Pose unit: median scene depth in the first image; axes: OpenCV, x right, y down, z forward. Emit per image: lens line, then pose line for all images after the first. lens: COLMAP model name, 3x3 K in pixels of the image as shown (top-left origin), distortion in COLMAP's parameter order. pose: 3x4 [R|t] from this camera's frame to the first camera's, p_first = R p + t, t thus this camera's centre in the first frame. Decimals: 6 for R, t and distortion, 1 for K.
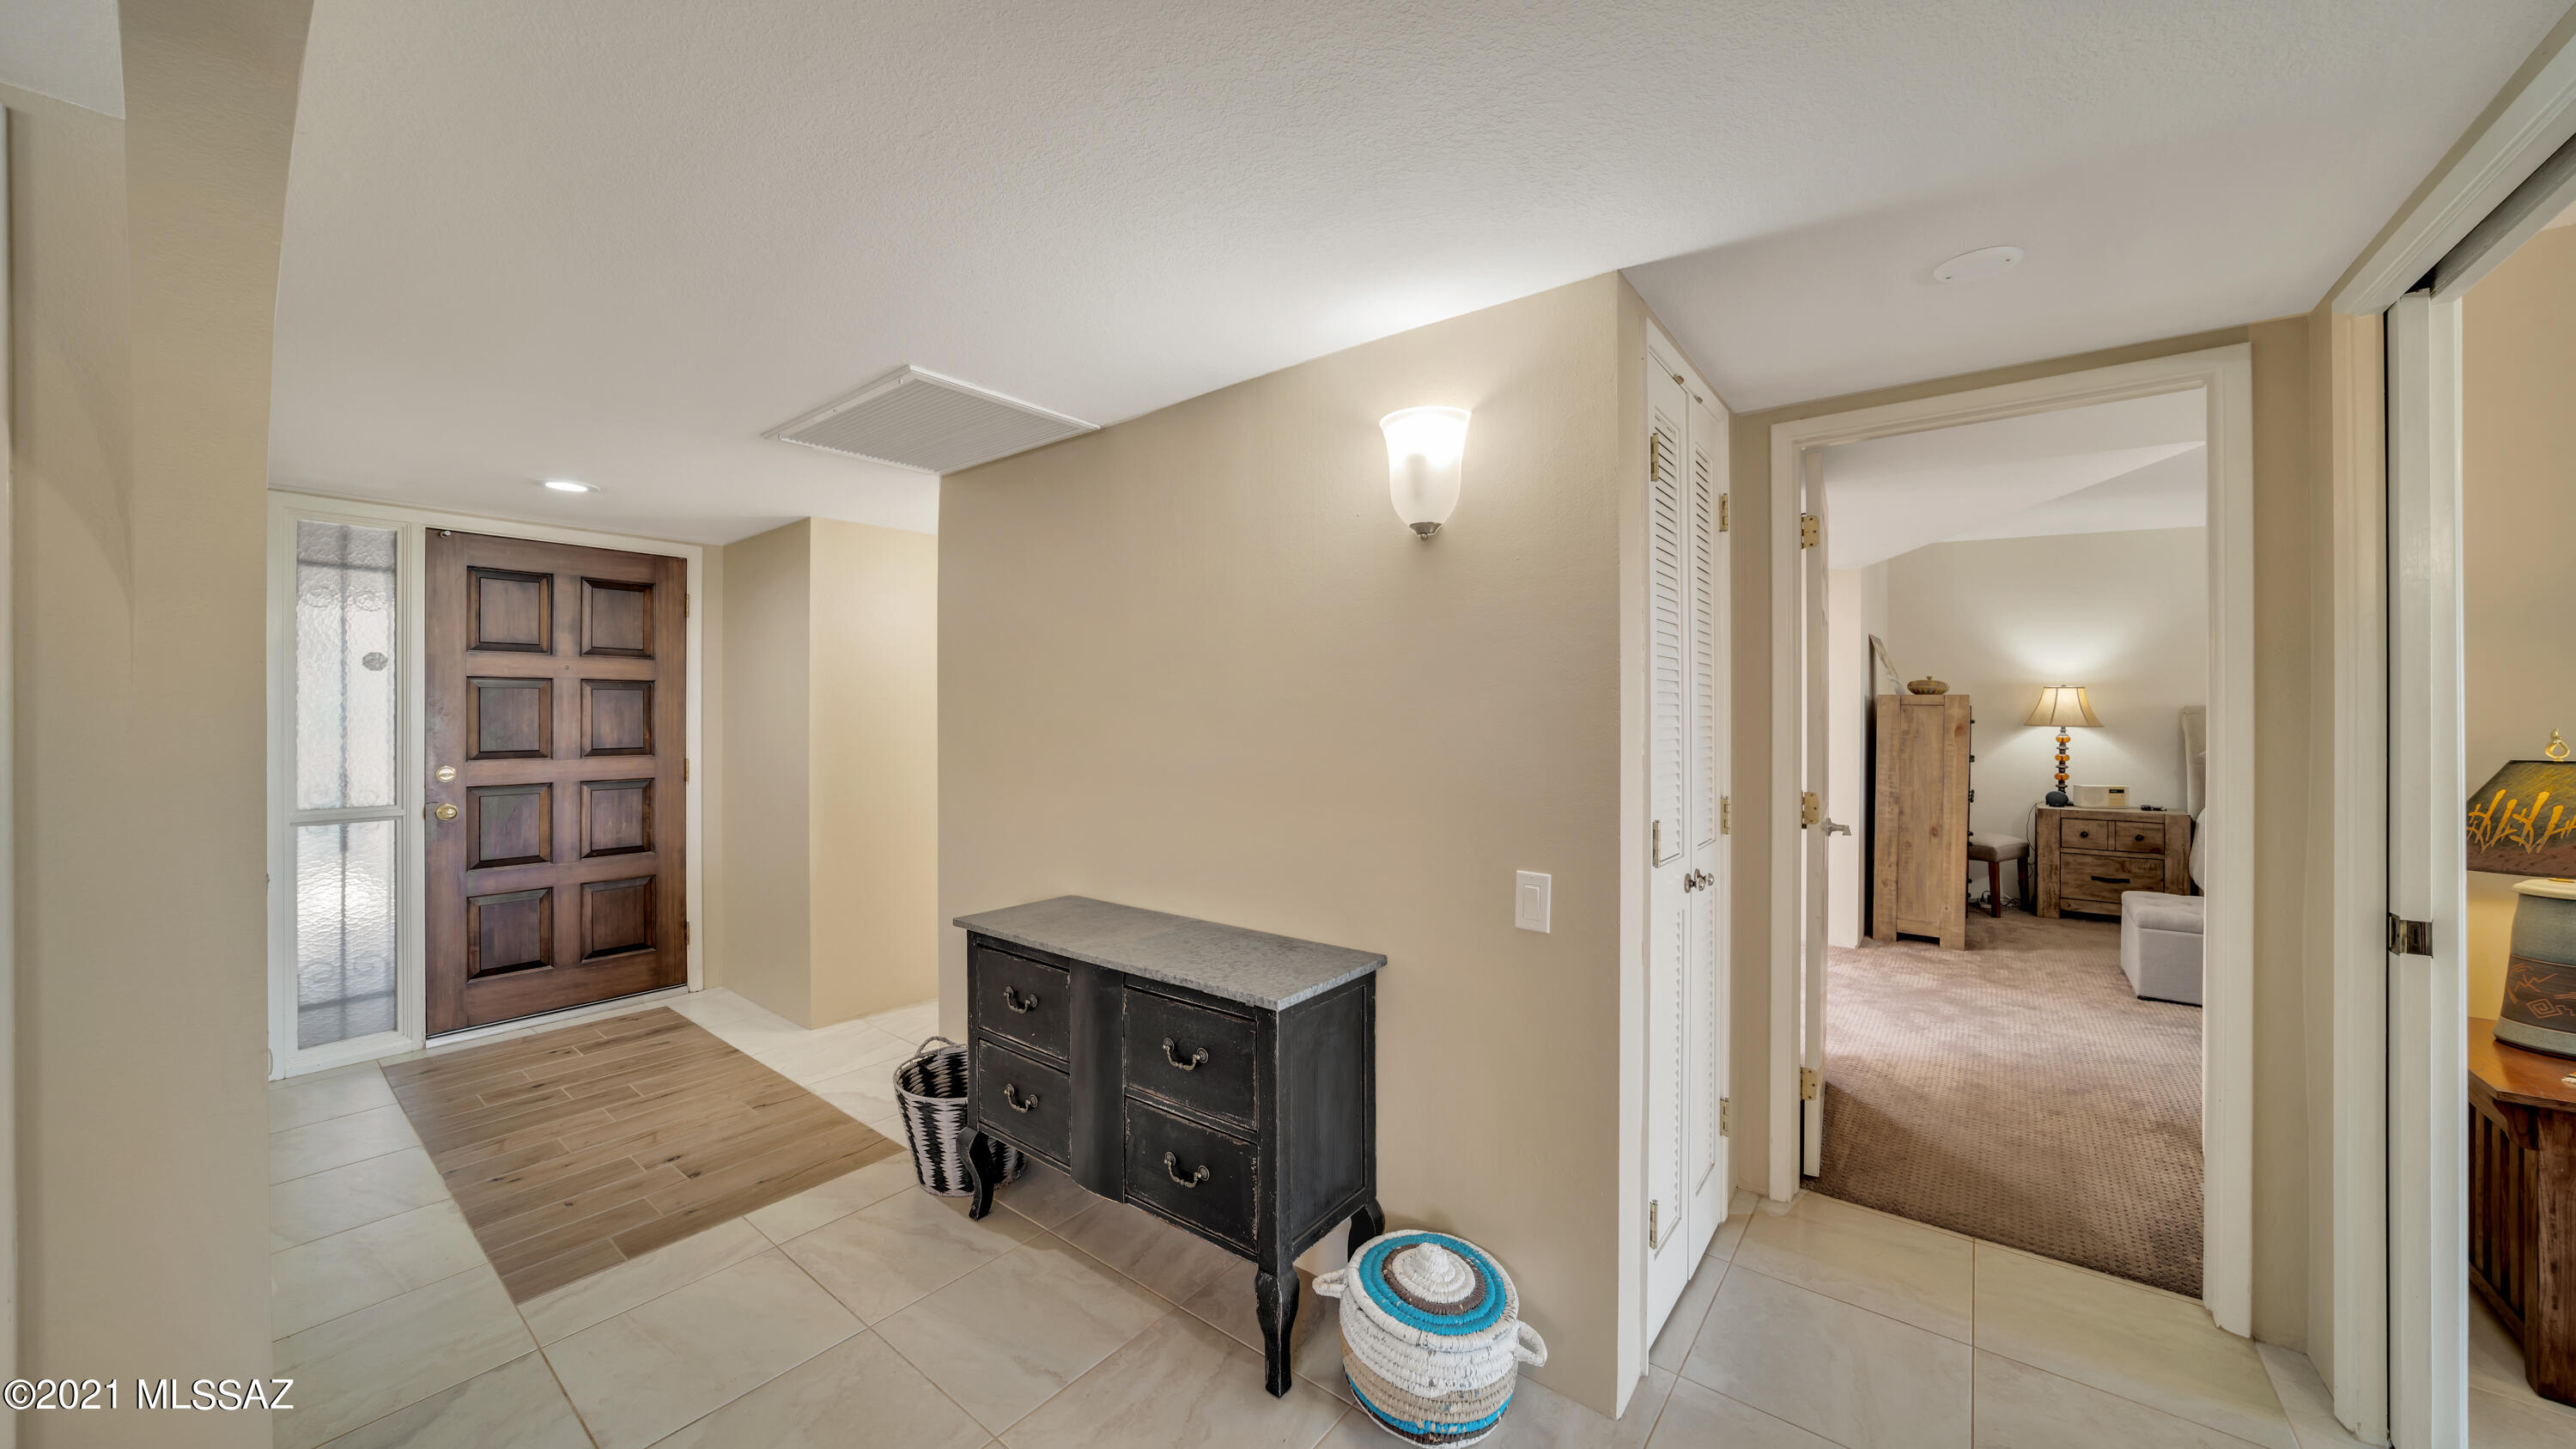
lens RADIAL K [[891.5, 0, 1285.9], [0, 891.5, 716.7], [0, 0, 1]] dist [-0.027107, 0.006480]
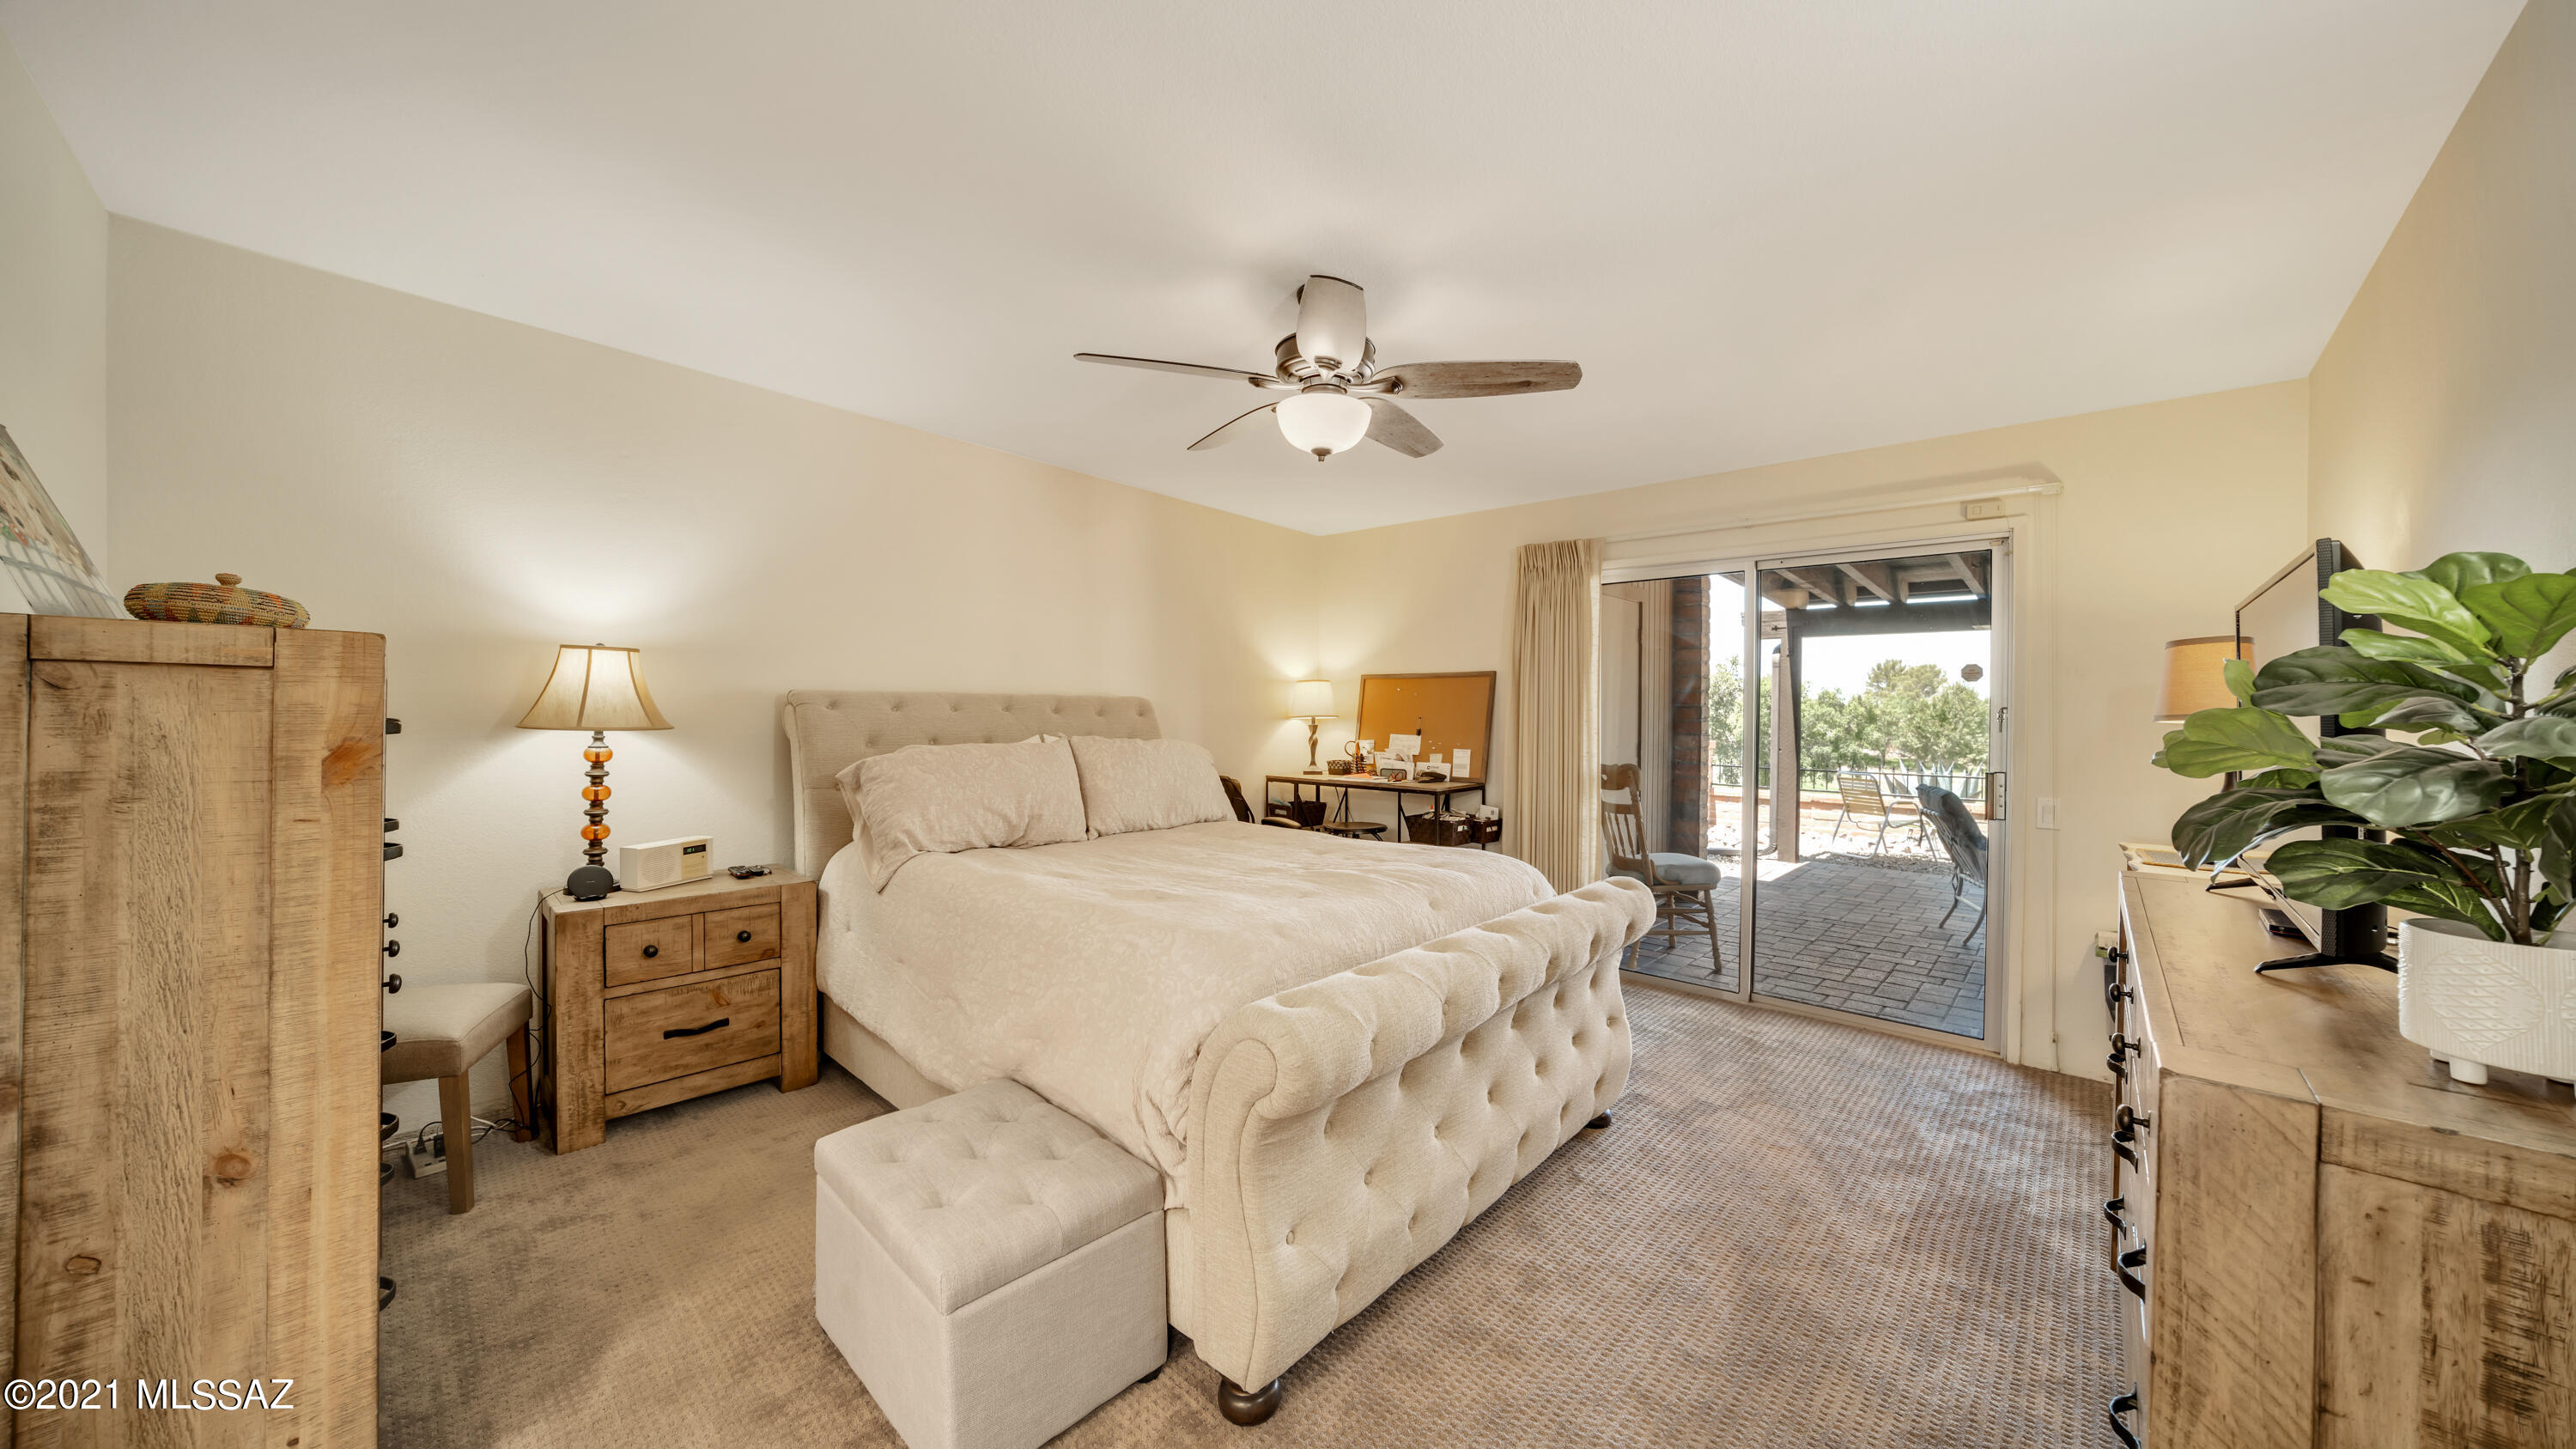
lens RADIAL K [[870.5, 0, 1296.5], [0, 870.5, 715.4], [0, 0, 1]] dist [-0.020002, 0.000284]
pose [[0.088081, -0.003257, 0.996108, 0.456802], [-0.008775, 0.999953, 0.004045, -0.002537], [-0.996075, -0.009097, 0.088049, 0.587092]]
